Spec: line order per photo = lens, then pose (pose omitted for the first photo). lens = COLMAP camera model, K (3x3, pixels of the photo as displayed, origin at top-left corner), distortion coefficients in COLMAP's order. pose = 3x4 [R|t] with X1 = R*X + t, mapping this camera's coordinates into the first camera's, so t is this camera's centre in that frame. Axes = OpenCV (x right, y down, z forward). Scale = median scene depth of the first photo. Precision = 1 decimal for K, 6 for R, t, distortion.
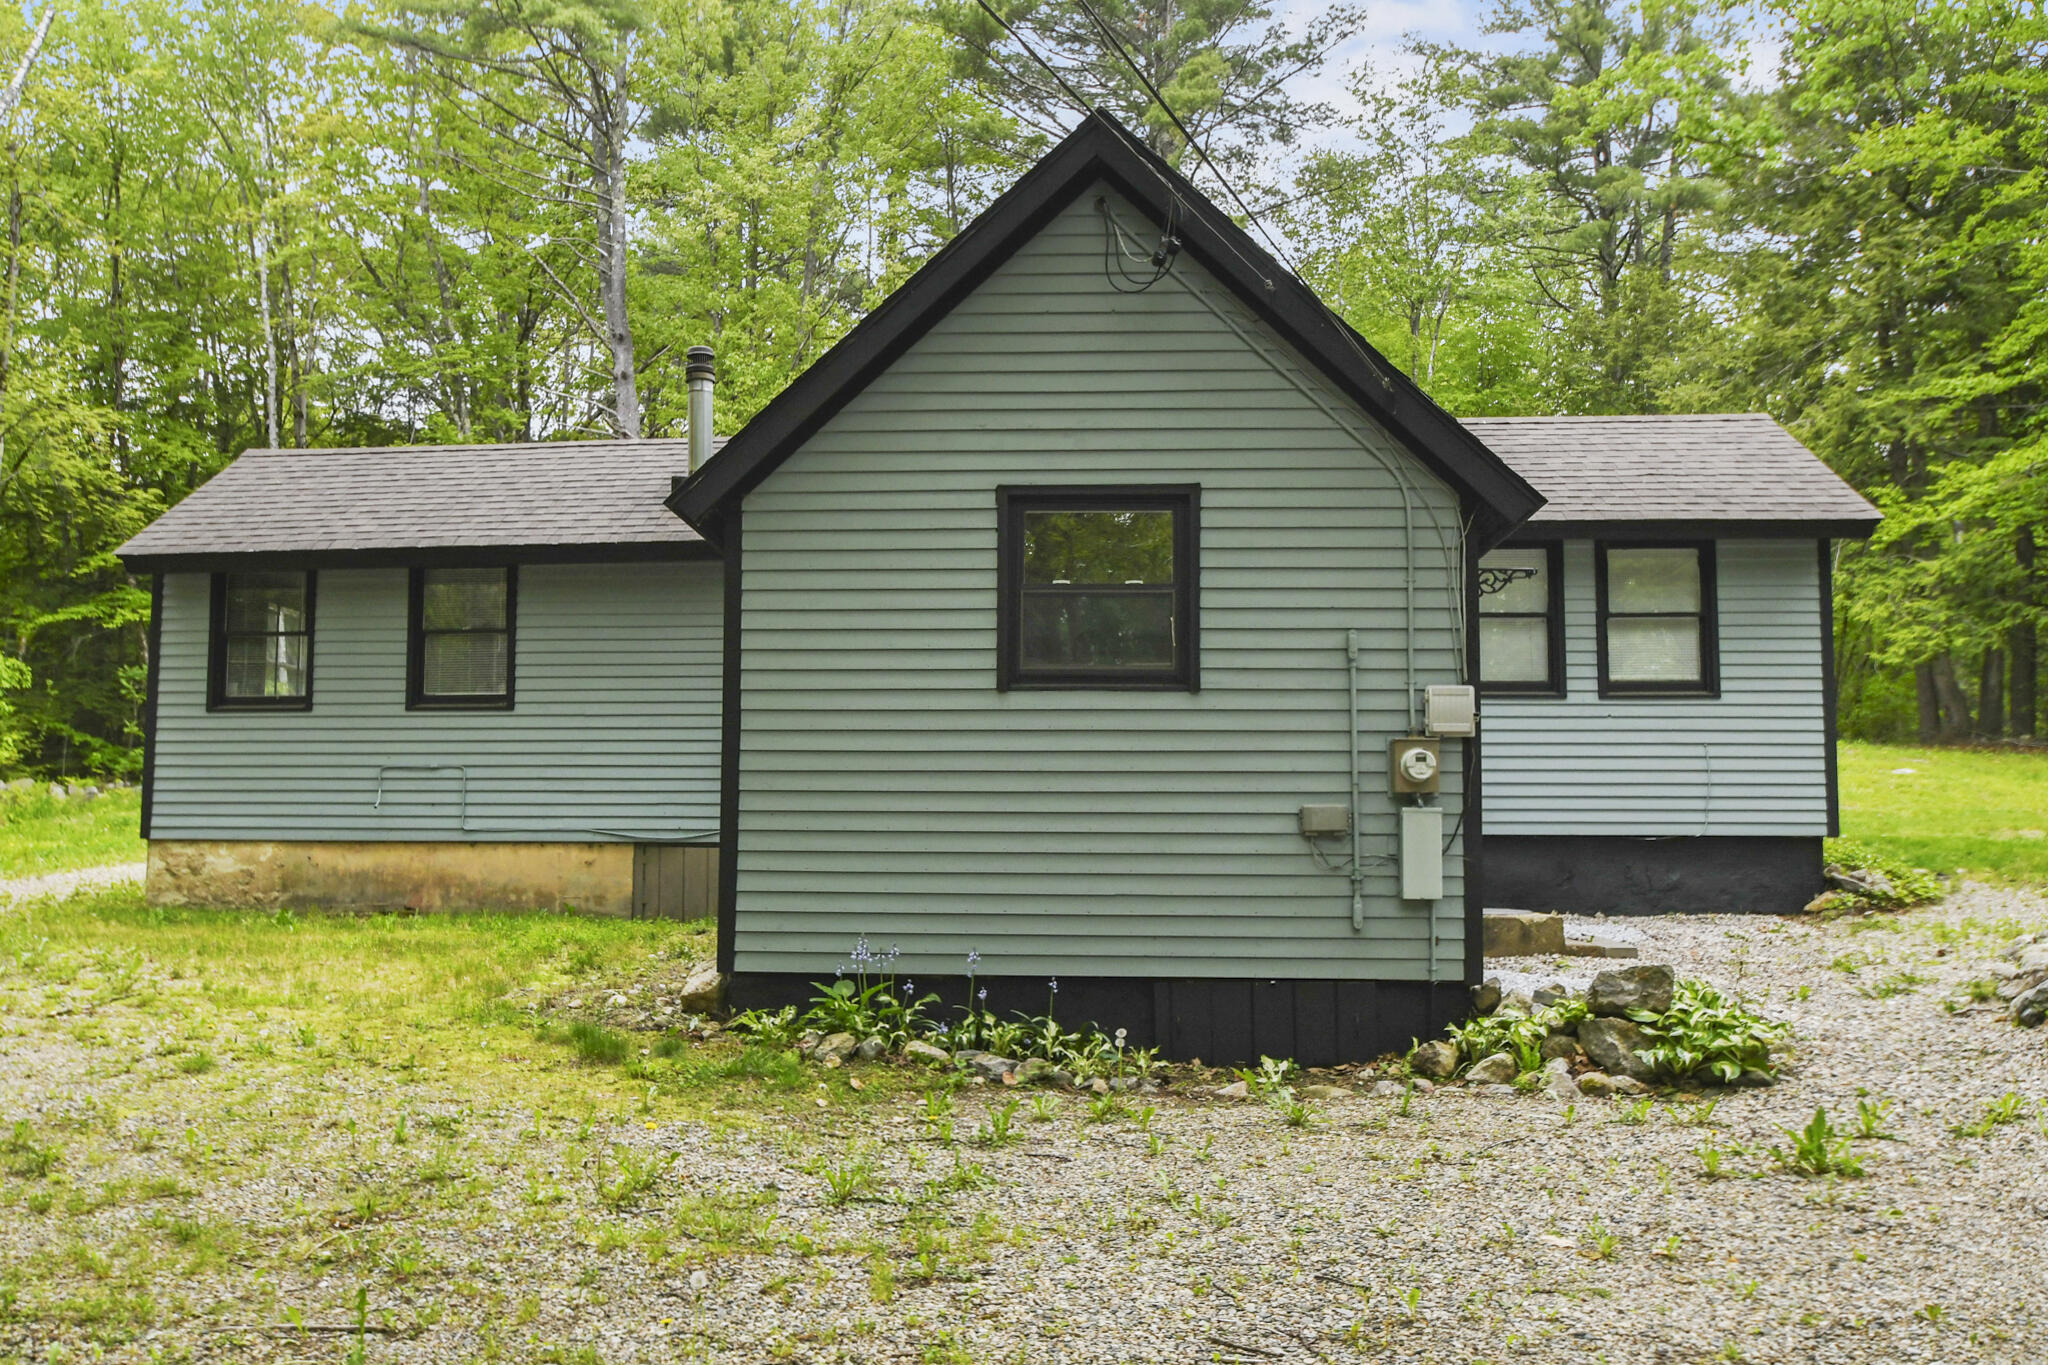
lens RADIAL K [[1495.0, 0, 1016.4], [0, 1495.0, 699.7], [0, 0, 1]] dist [-0.055174, 0.000802]
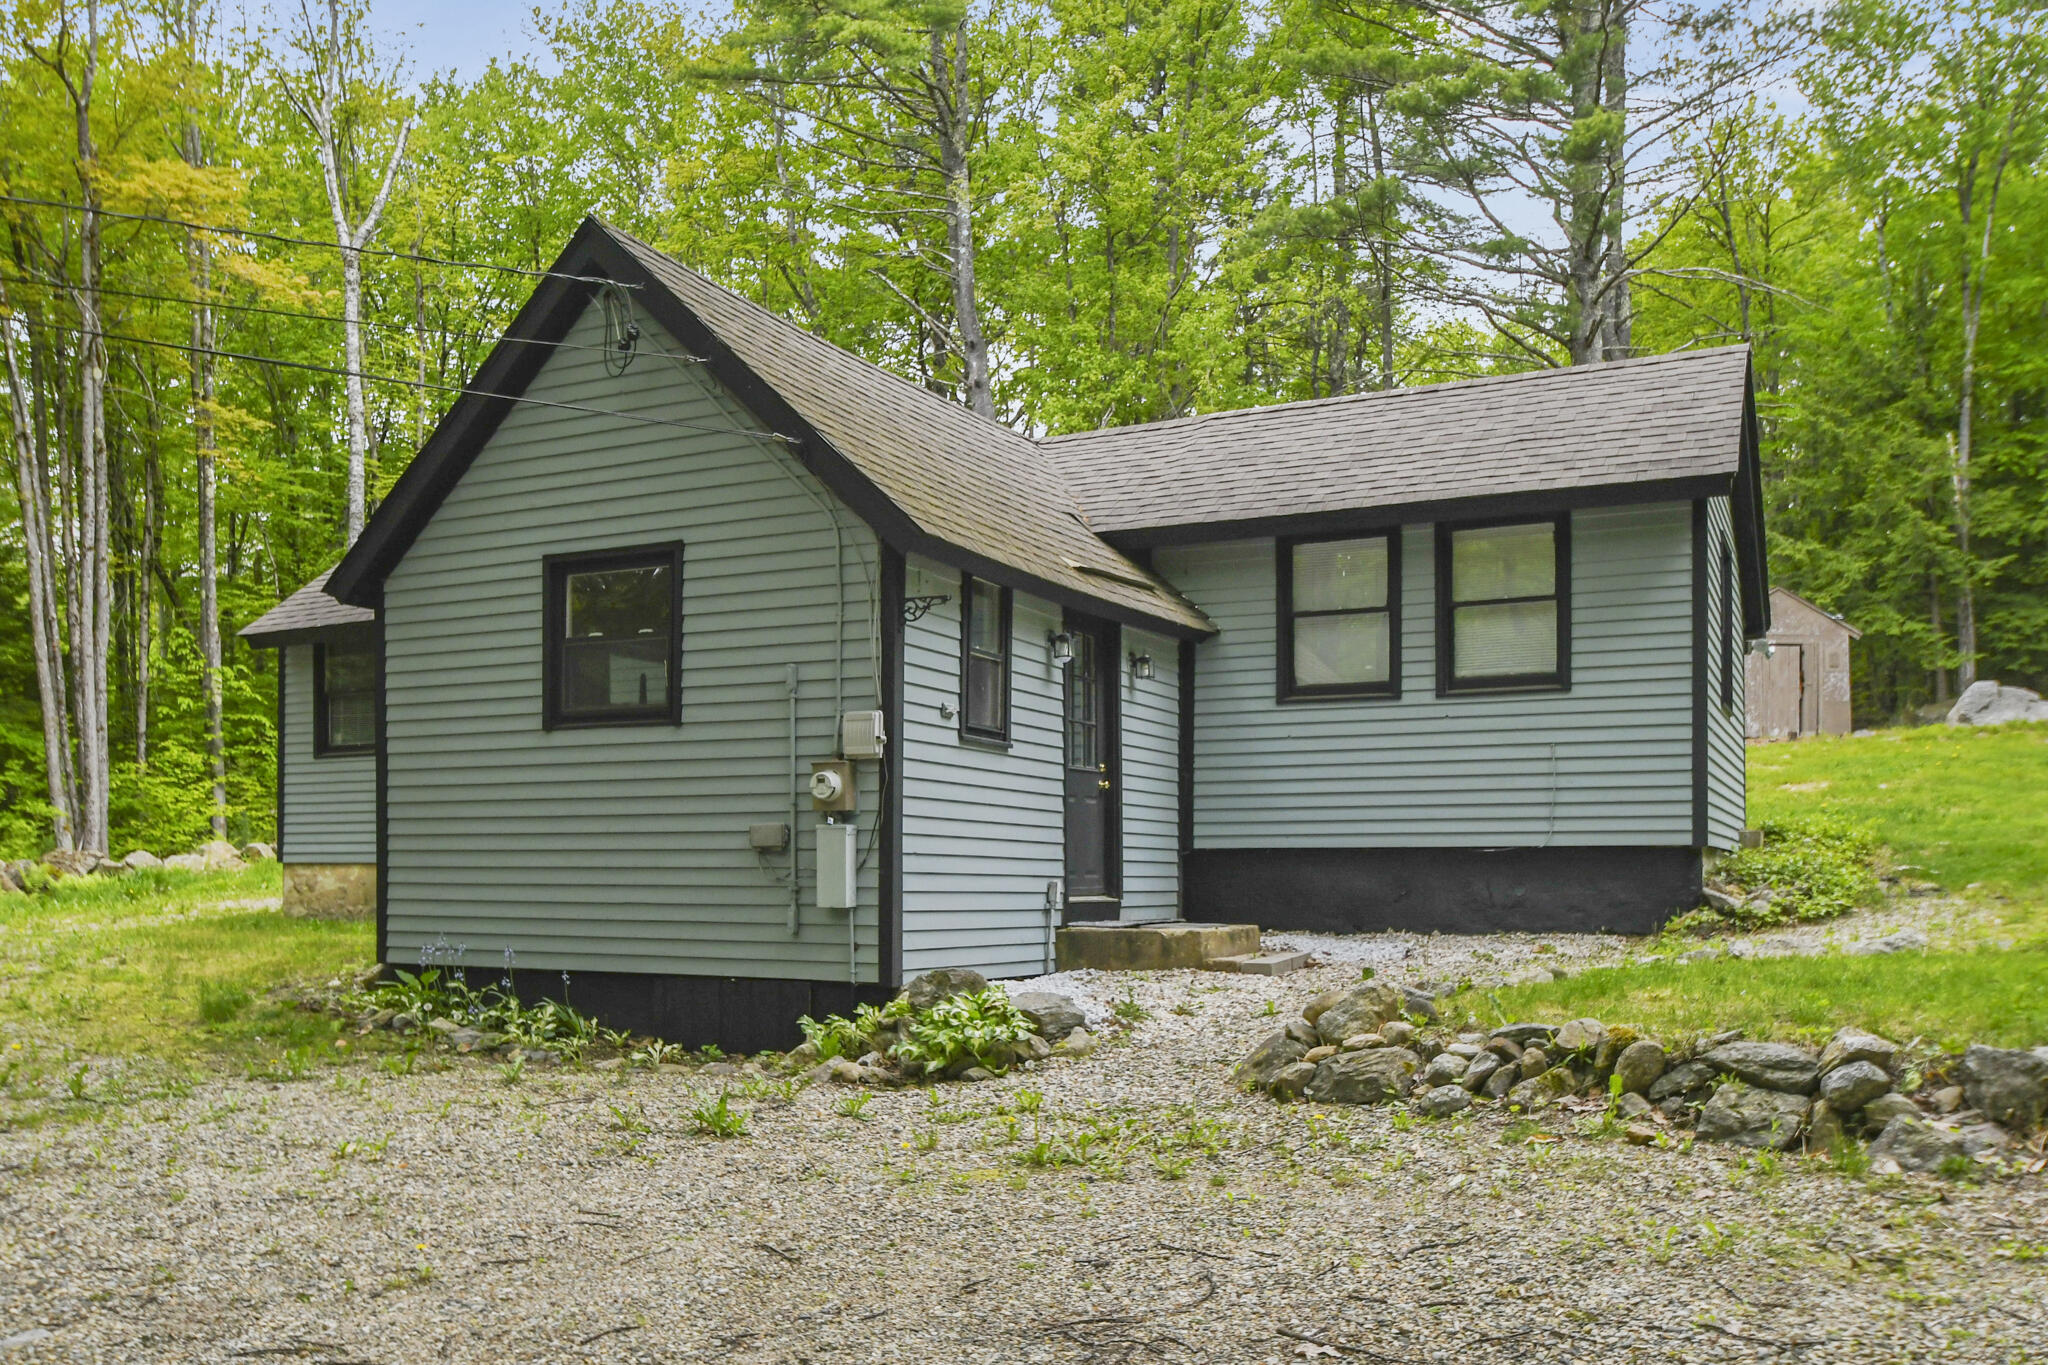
lens RADIAL K [[1684.9, 0, 1026.5], [0, 1684.9, 816.6], [0, 0, 1]] dist [-0.053243, -0.005470]
pose [[0.923112, -0.017396, -0.384138, 0.558968], [0.043886, 0.997215, 0.060303, -0.001070], [0.382019, -0.072525, 0.921304, -0.054166]]
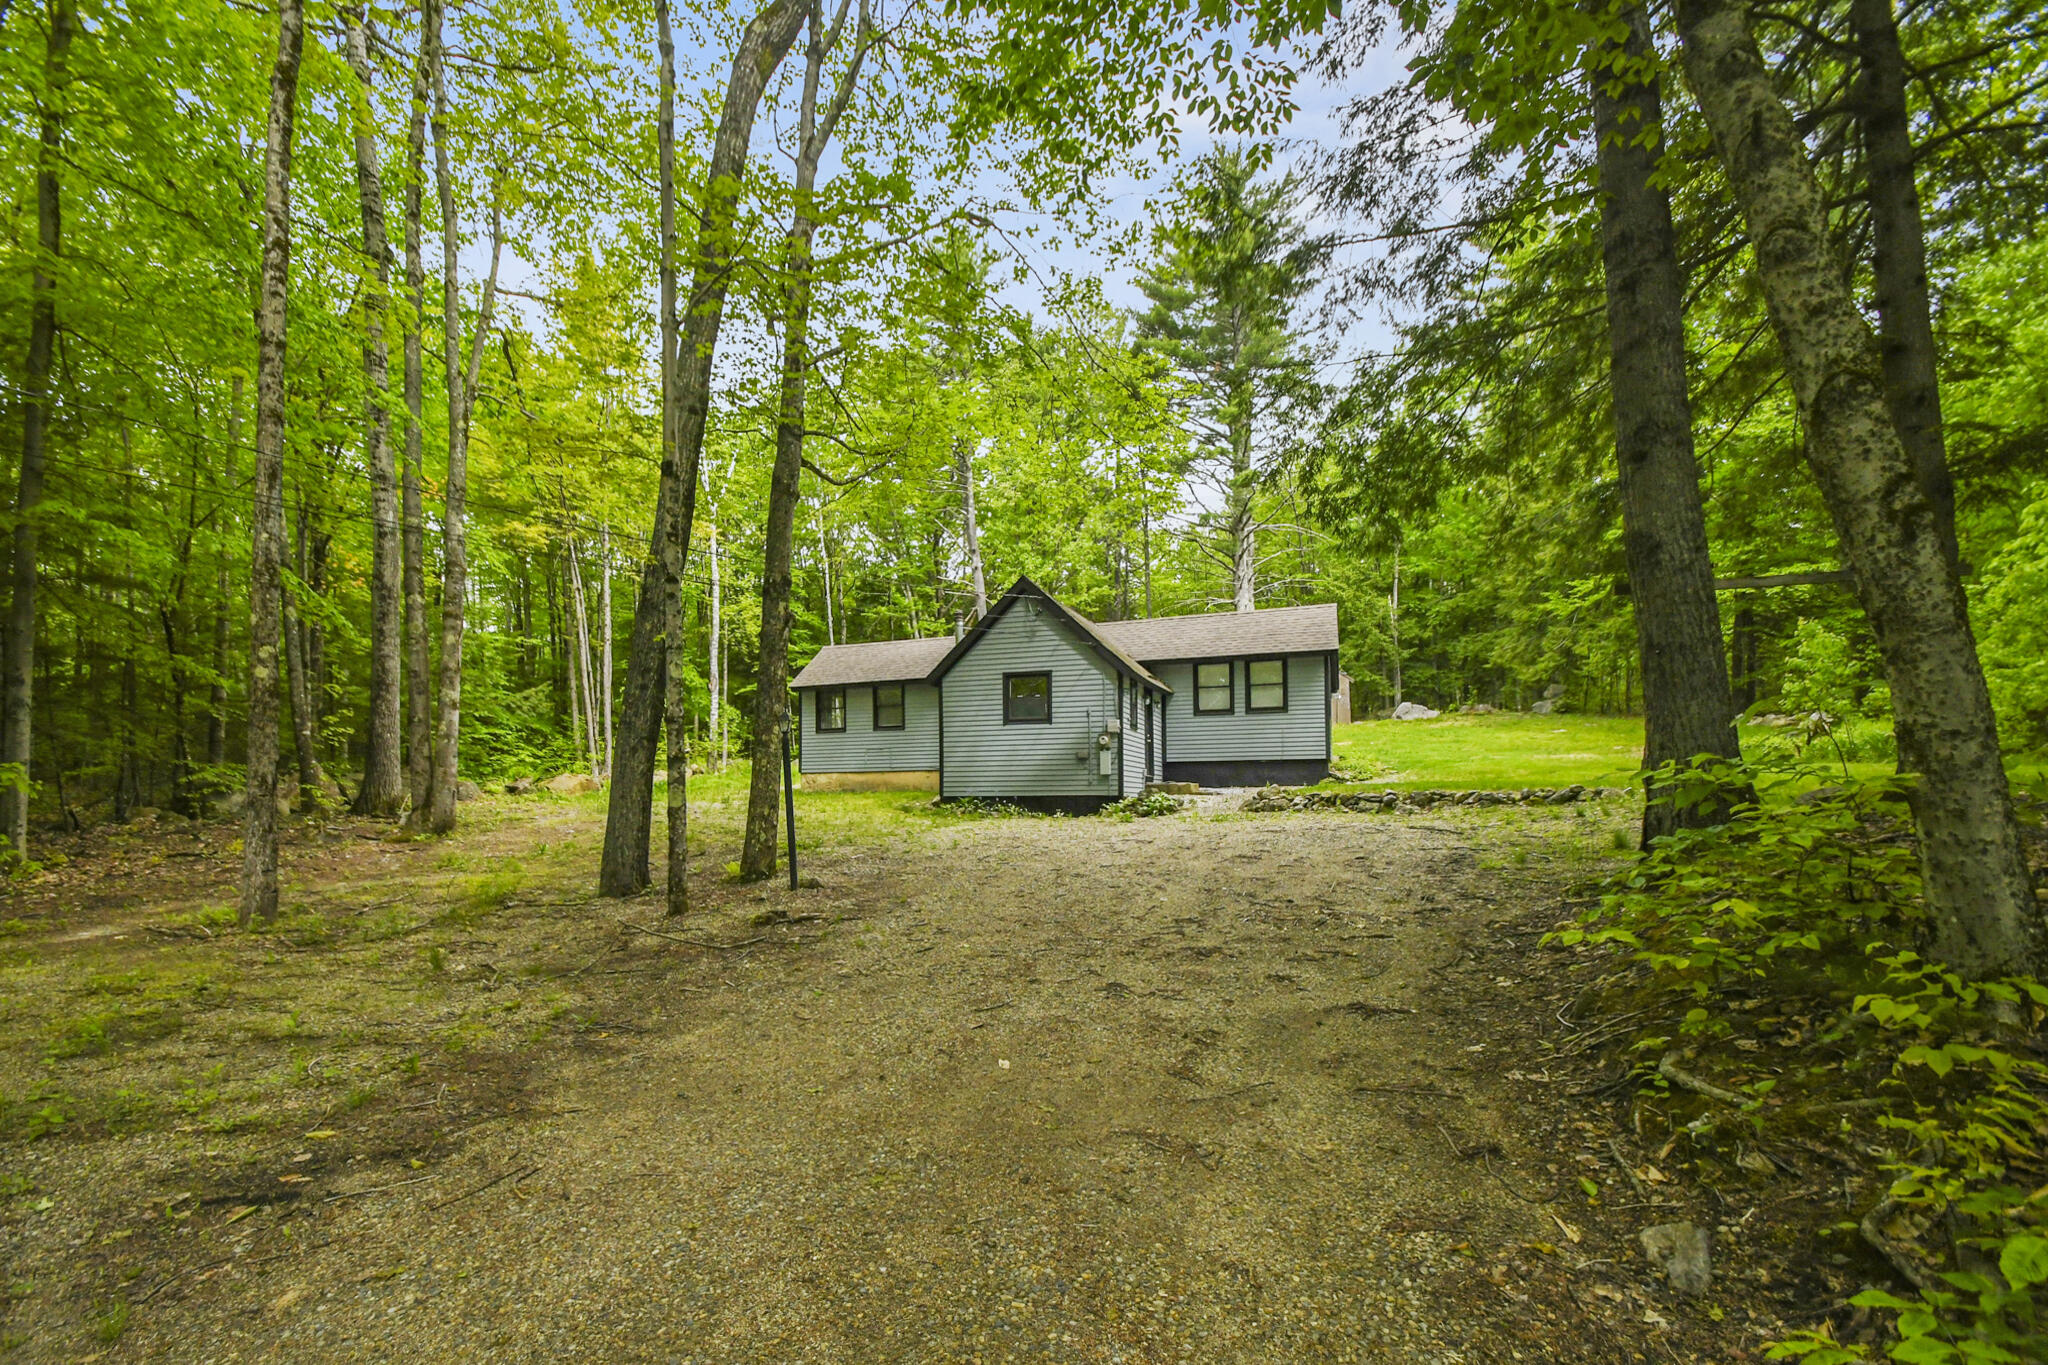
lens RADIAL K [[909.3, 0, 1020.7], [0, 909.3, 729.6], [0, 0, 1]] dist [0.018254, -0.017912]
pose [[0.964721, -0.032944, -0.261206, 0.435795], [0.041223, 0.998804, 0.026278, -0.036130], [0.260028, -0.036119, 0.964925, -0.871591]]
